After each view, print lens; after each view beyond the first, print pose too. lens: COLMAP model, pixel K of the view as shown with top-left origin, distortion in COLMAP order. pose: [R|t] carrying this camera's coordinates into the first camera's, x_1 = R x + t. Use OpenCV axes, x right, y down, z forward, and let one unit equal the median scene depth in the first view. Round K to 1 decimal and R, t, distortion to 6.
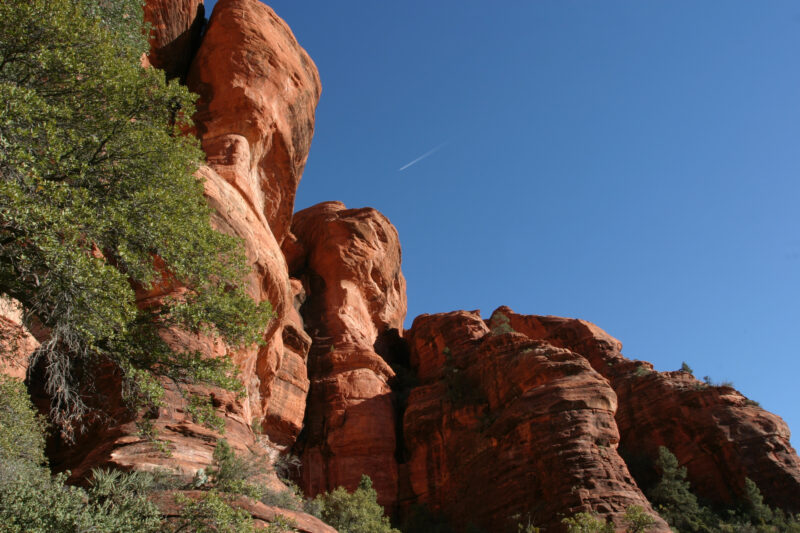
lens RADIAL K [[607.9, 0, 403.1], [0, 607.9, 275.7], [0, 0, 1]] dist [-0.099847, 0.066433]
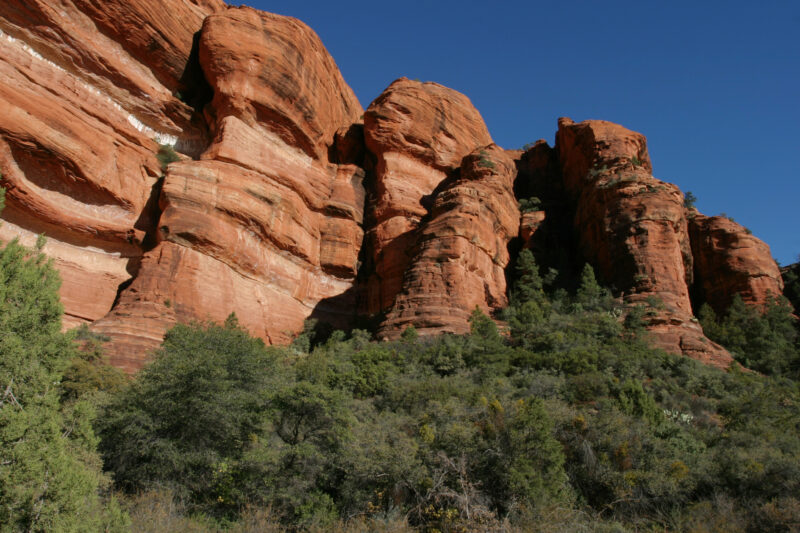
lens RADIAL K [[607.9, 0, 403.1], [0, 607.9, 275.7], [0, 0, 1]] dist [-0.099847, 0.066433]
pose [[0.800724, -0.136598, -0.583251, 0.851725], [0.321914, 0.919237, 0.226658, -0.041639], [0.505185, -0.369247, 0.780029, -0.174361]]
